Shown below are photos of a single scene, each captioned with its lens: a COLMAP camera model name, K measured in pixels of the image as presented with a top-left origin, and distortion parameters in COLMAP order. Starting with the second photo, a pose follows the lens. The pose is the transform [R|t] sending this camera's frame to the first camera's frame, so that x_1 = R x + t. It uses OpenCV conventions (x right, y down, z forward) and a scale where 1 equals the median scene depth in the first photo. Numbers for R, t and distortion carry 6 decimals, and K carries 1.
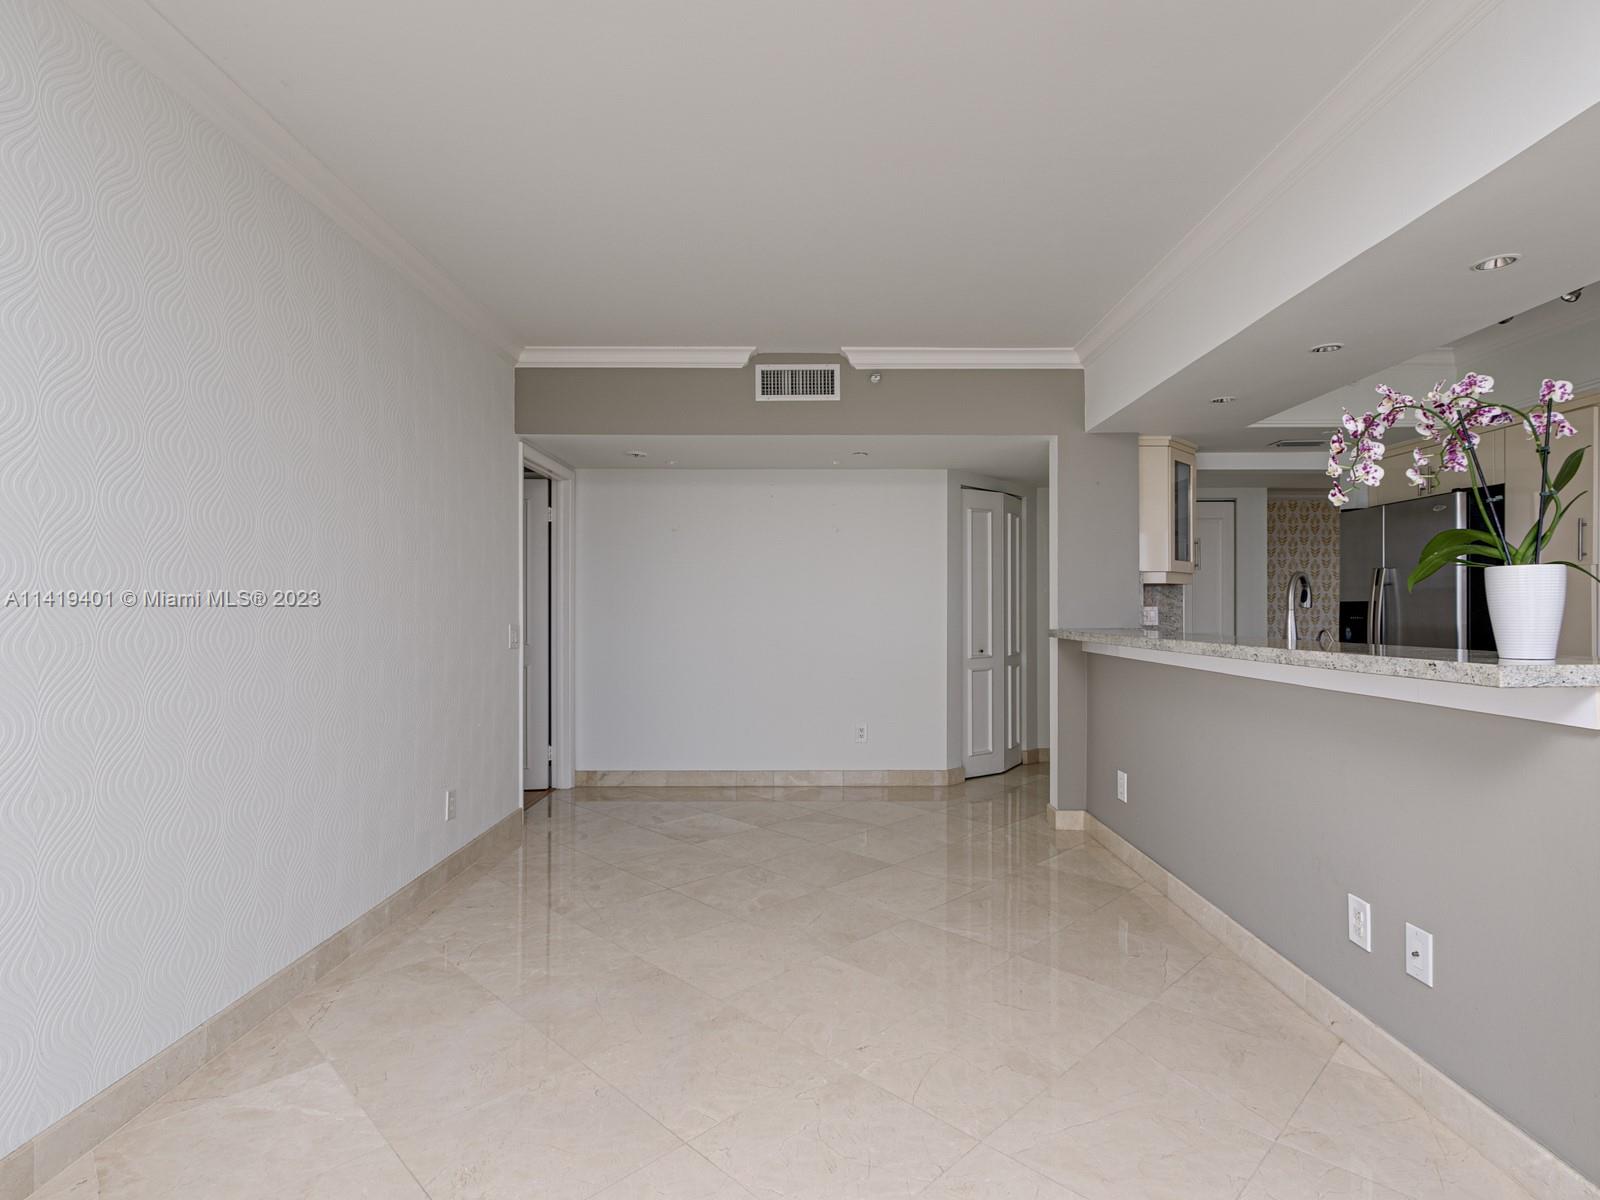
lens RADIAL K [[799.1, 0, 823.2], [0, 799.1, 611.2], [0, 0, 1]] dist [0.005527, -0.001328]
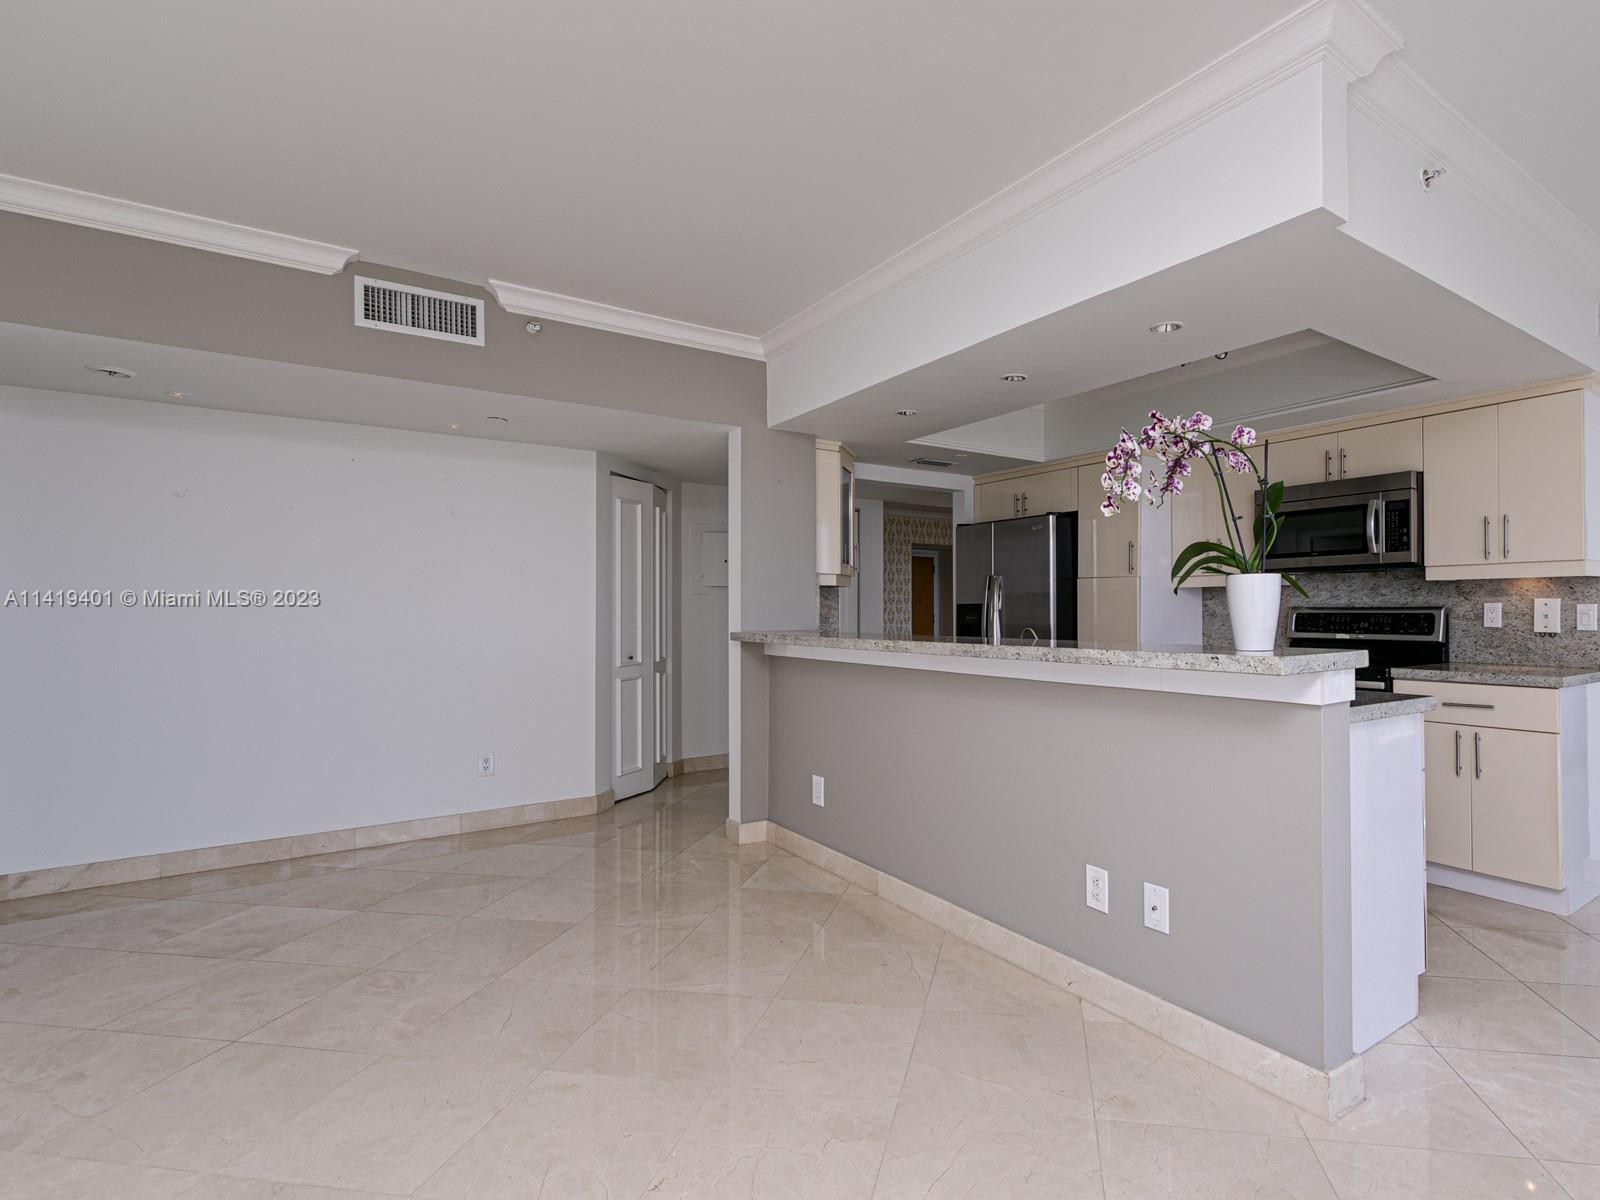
lens RADIAL K [[799.1, 0, 883.5], [0, 799.1, 608.8], [0, 0, 1]] dist [0.005527, -0.001328]
pose [[0.816218, -0.000635, 0.577744, -0.116729], [0.003751, 0.999984, -0.004200, -0.000486], [-0.577732, 0.005595, 0.816207, 0.133751]]
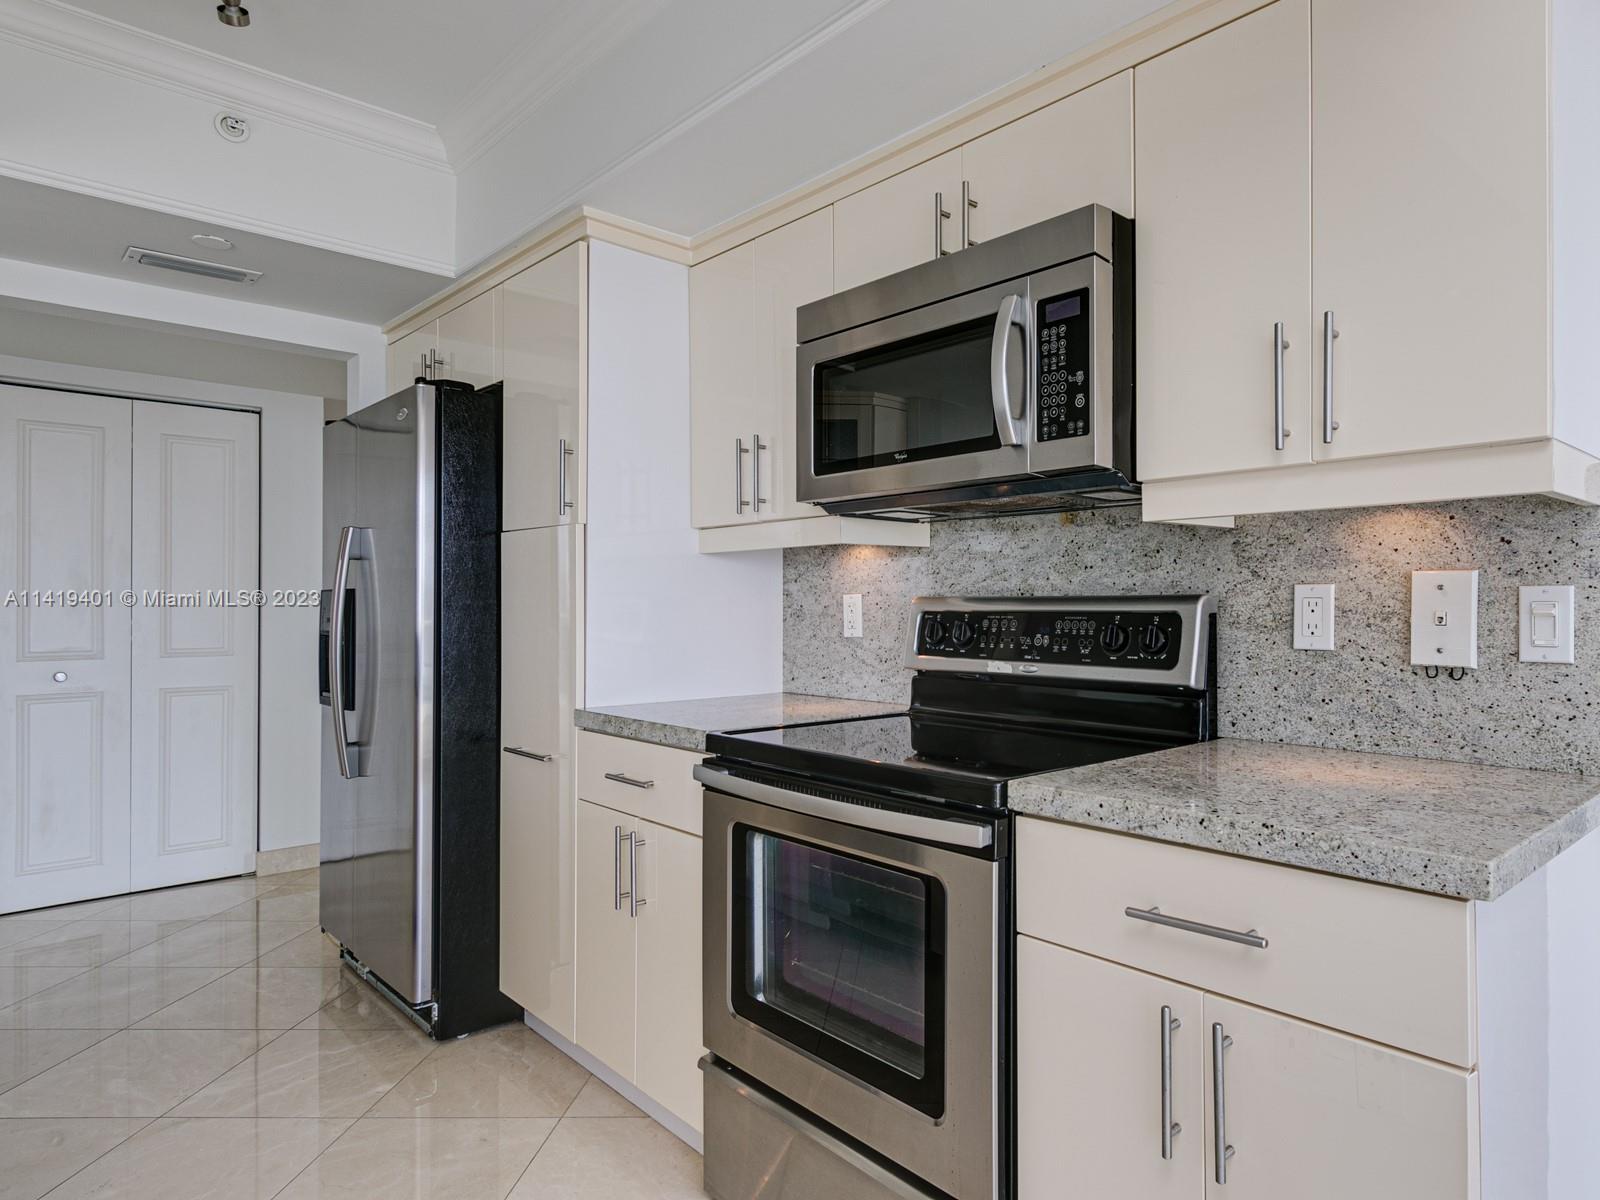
lens RADIAL K [[950.1, 0, 886.6], [0, 950.1, 602.9], [0, 0, 1]] dist [0.008153, 0.001871]
pose [[0.723365, 0.004899, 0.690449, 0.560946], [0.000540, 0.999971, -0.007660, 0.002211], [-0.690466, 0.005914, 0.723341, 0.308946]]
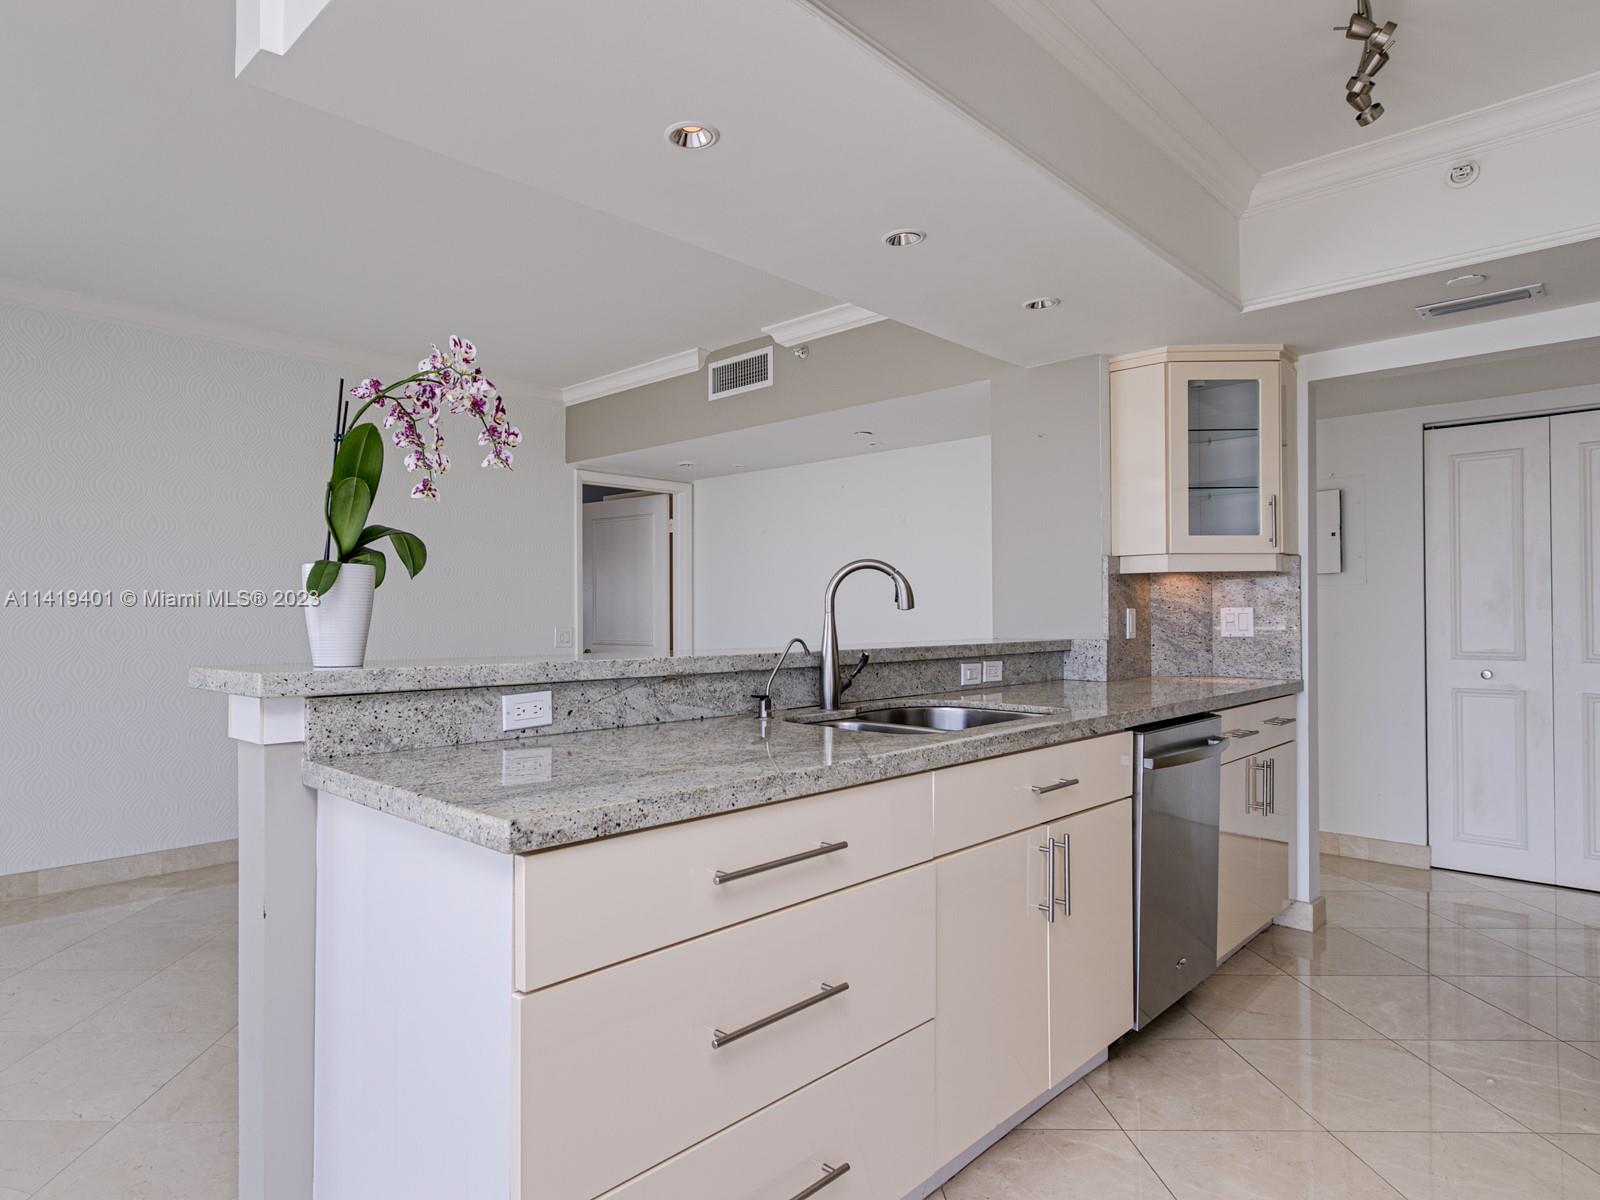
lens RADIAL K [[950.1, 0, 766.6], [0, 950.1, 602.9], [0, 0, 1]] dist [0.008153, 0.001871]
pose [[0.705456, -0.009014, -0.708697, 0.801219], [-0.000491, 0.999913, -0.013207, 0.001746], [0.708754, 0.009665, 0.705390, 0.228745]]
